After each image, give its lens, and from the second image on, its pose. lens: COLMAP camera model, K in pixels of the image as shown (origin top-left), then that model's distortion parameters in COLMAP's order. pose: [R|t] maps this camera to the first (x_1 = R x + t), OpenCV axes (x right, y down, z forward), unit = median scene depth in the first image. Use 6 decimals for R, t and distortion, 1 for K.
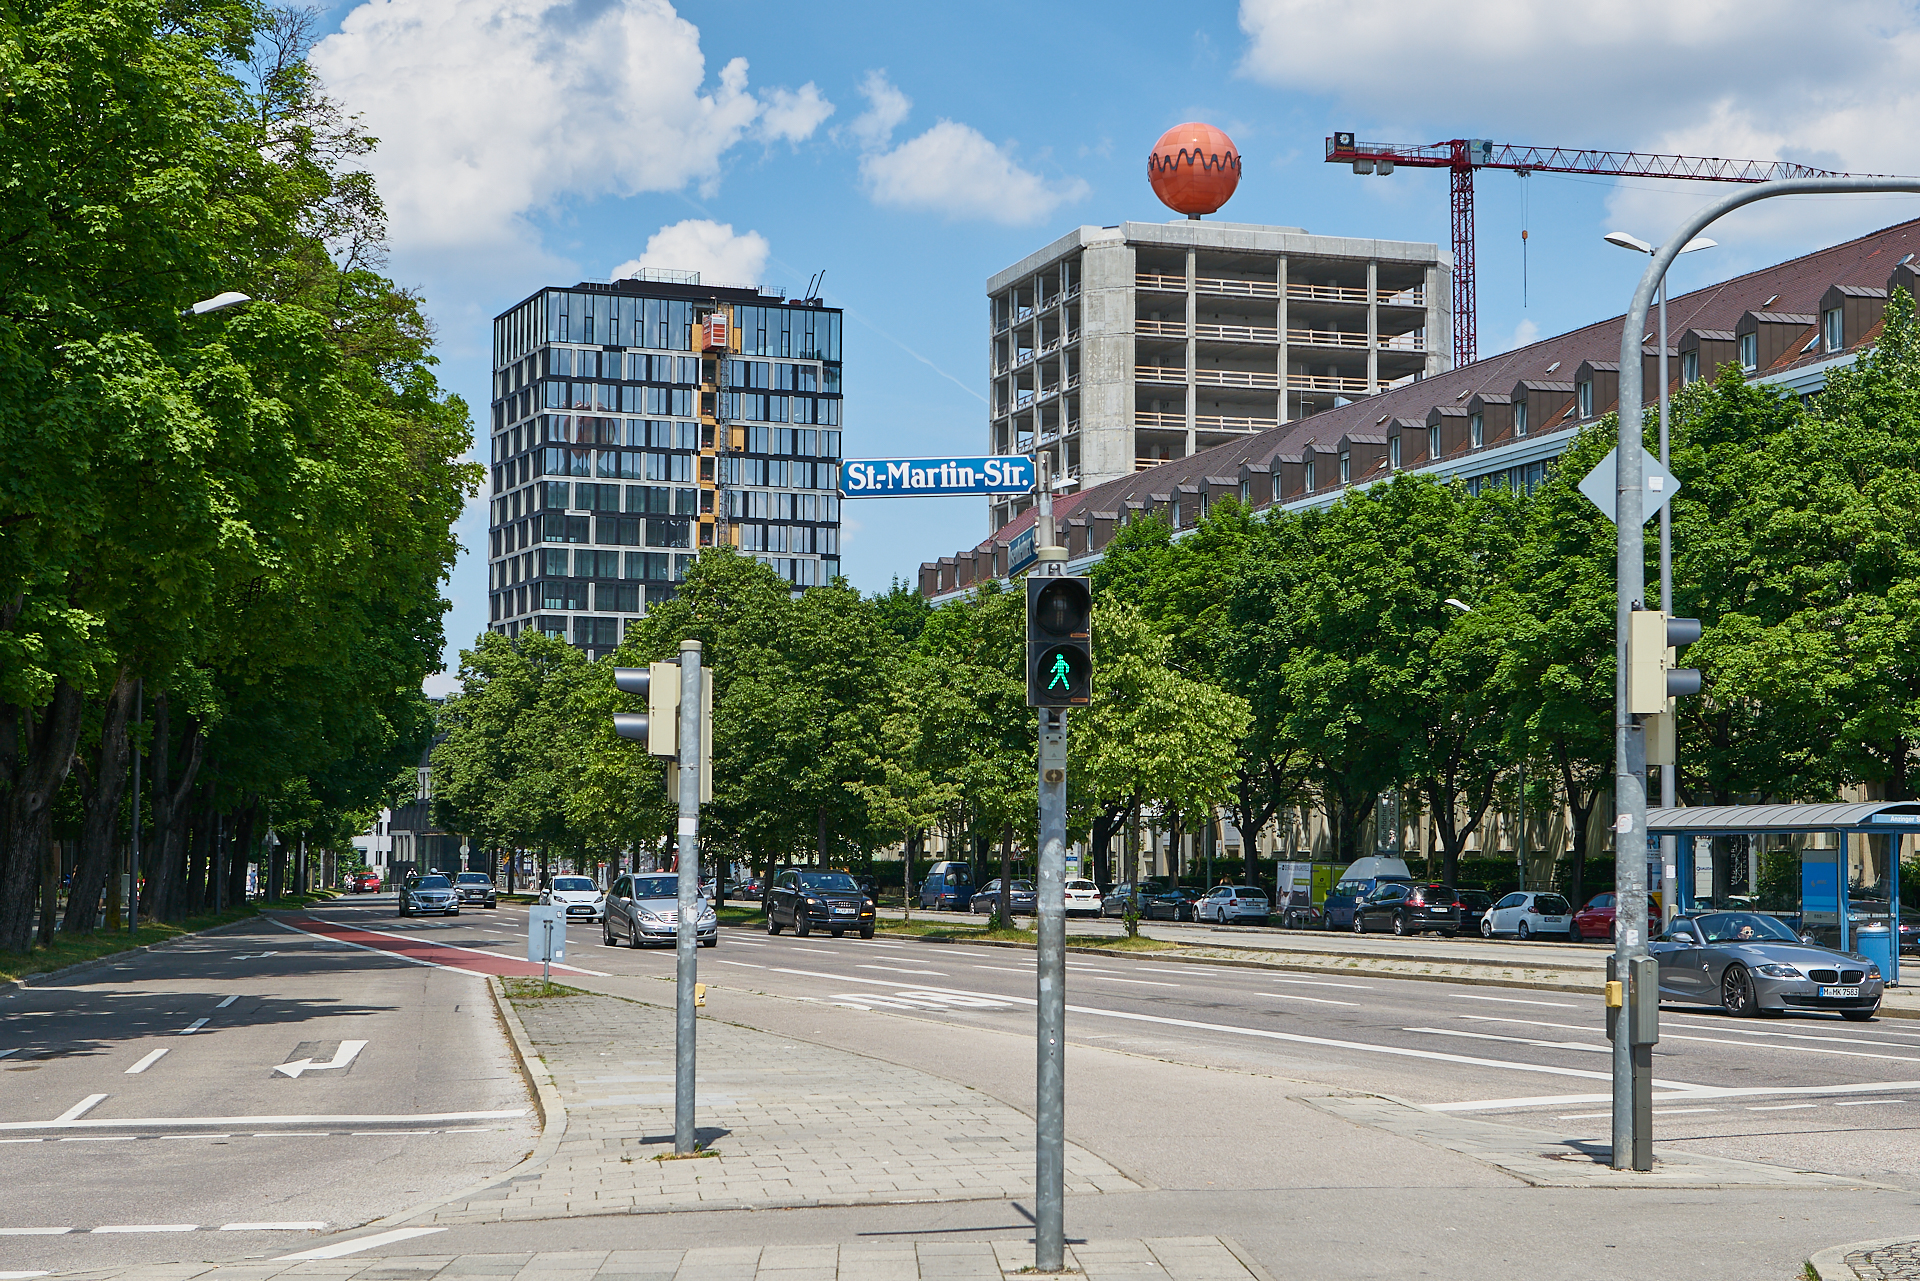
lens RADIAL K [[3298.4, 0, 960.0], [0, 3298.4, 640.5], [0, 0, 1]] dist [-0.048602, 0.126917]
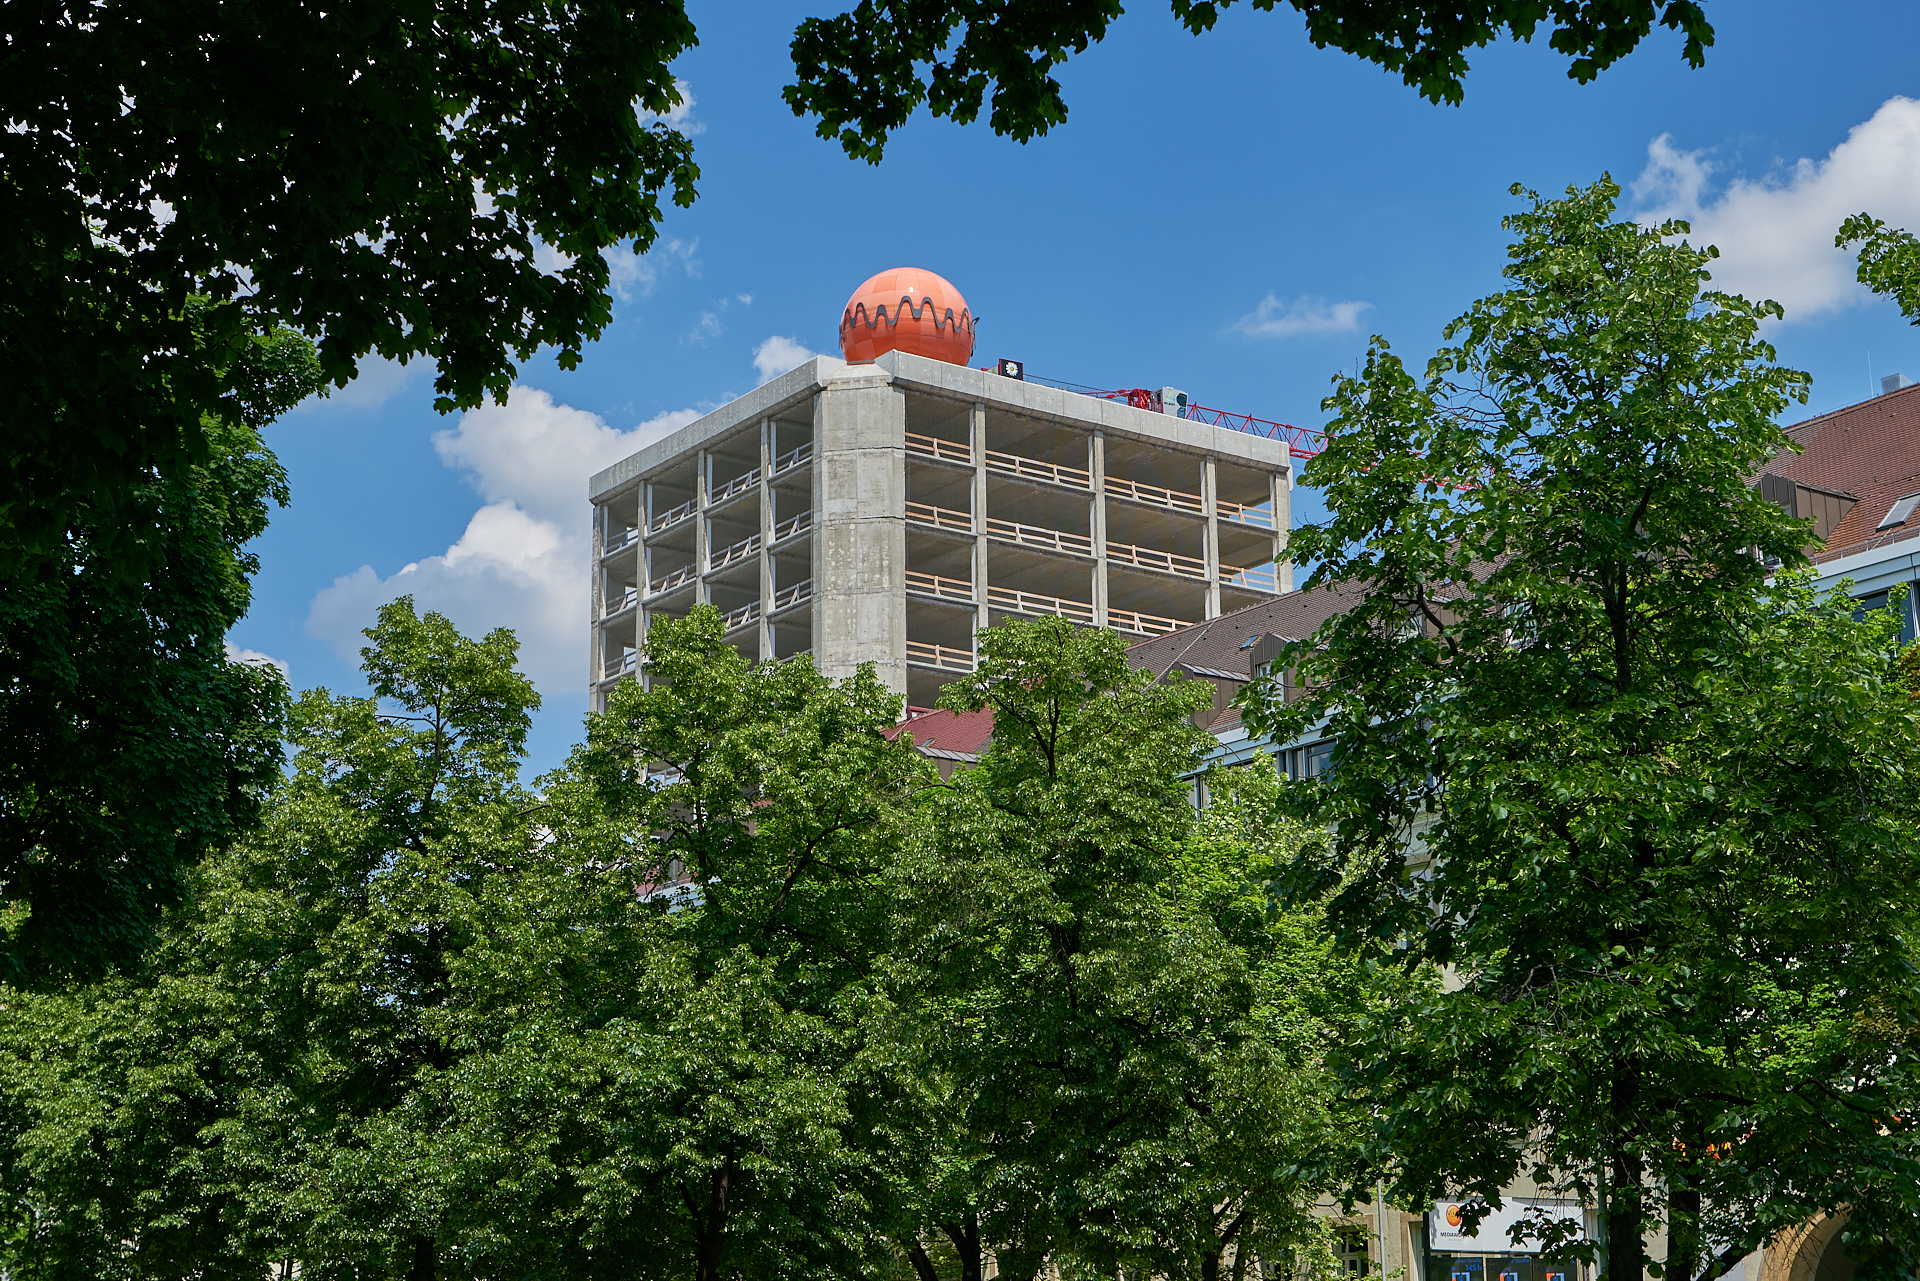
lens RADIAL K [[2880.6, 0, 960.0], [0, 2880.6, 640.5], [0, 0, 1]] dist [-0.047851, -0.063532]
pose [[0.949215, 0.061941, 0.308469, -0.105873], [-0.004596, 0.983055, -0.183255, 0.031821], [-0.314593, 0.172531, 0.933415, 0.468967]]
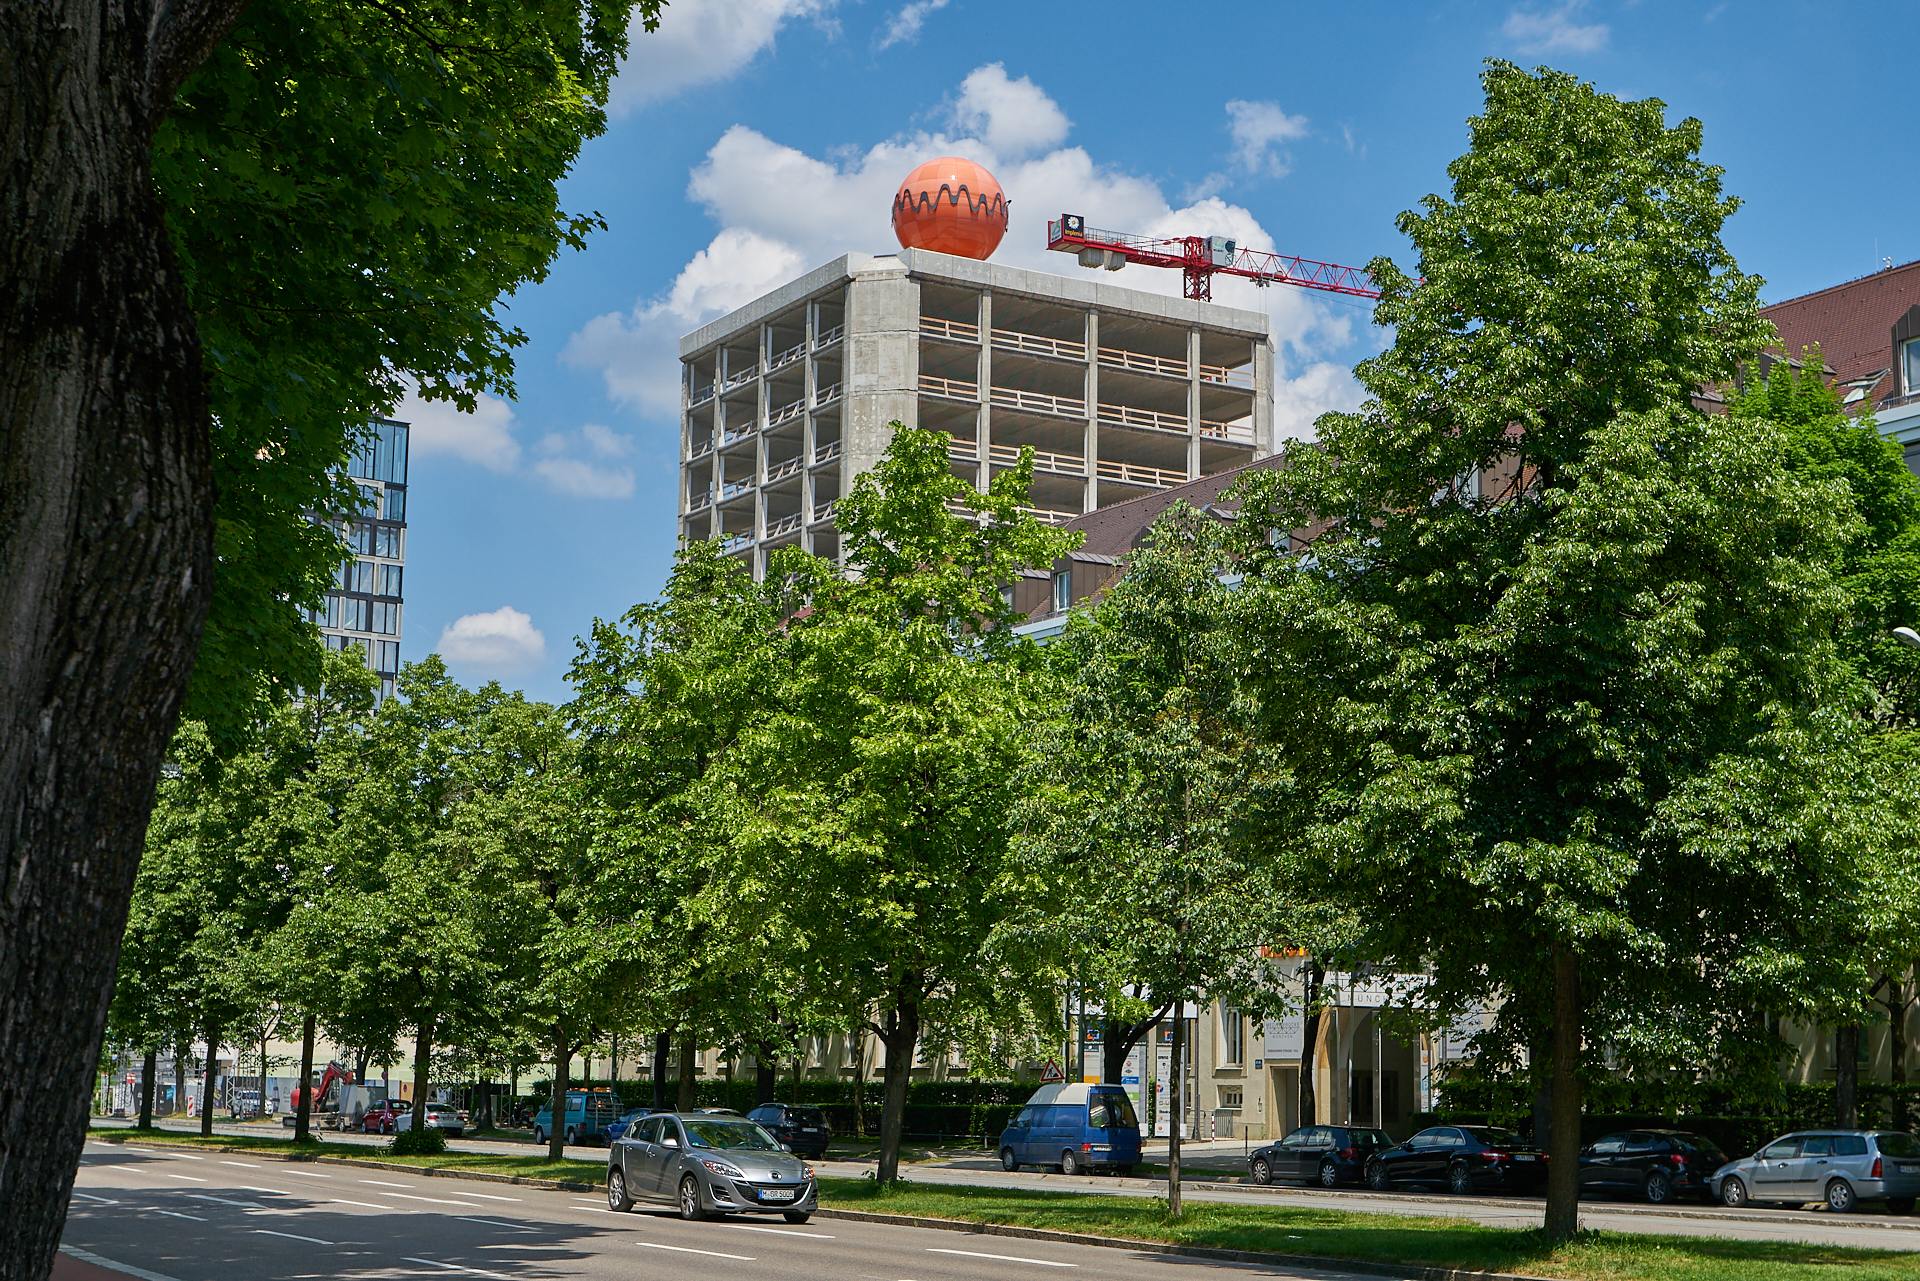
lens RADIAL K [[2904.3, 0, 950.9], [0, 2904.3, 632.8], [0, 0, 1]] dist [-0.045186, -0.015632]
pose [[0.974557, 0.043618, 0.219856, -0.084174], [-0.024255, 0.995645, -0.090016, 0.023247], [-0.222825, 0.082393, 0.971370, 0.338327]]
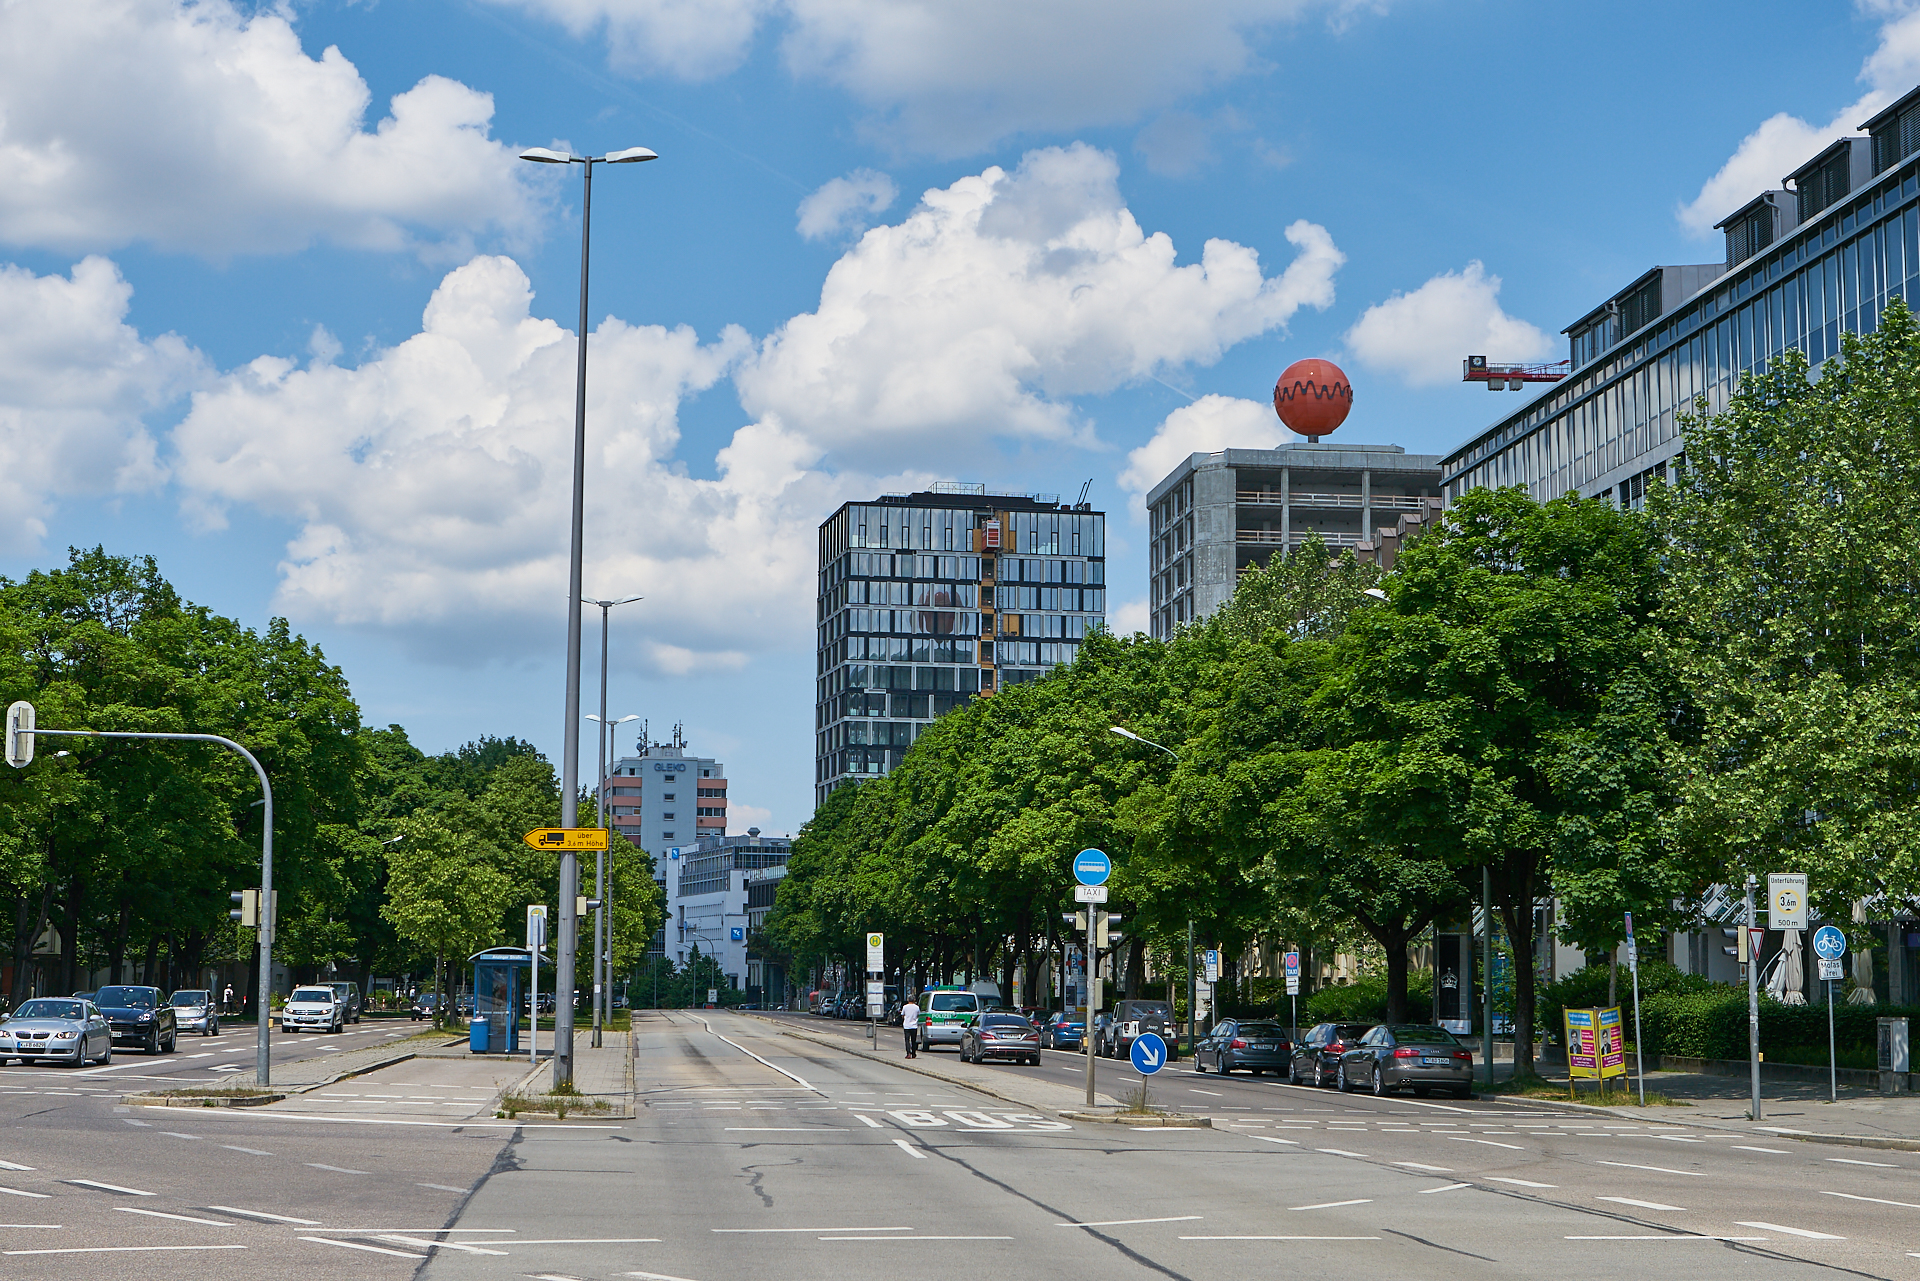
lens RADIAL K [[3077.2, 0, 948.4], [0, 3077.2, 644.2], [0, 0, 1]] dist [-0.071880, 0.135976]
pose [[0.981780, -0.019990, -0.188965, 0.157276], [0.011594, 0.998900, -0.045434, -0.006614], [0.189666, 0.042415, 0.980932, -0.106454]]
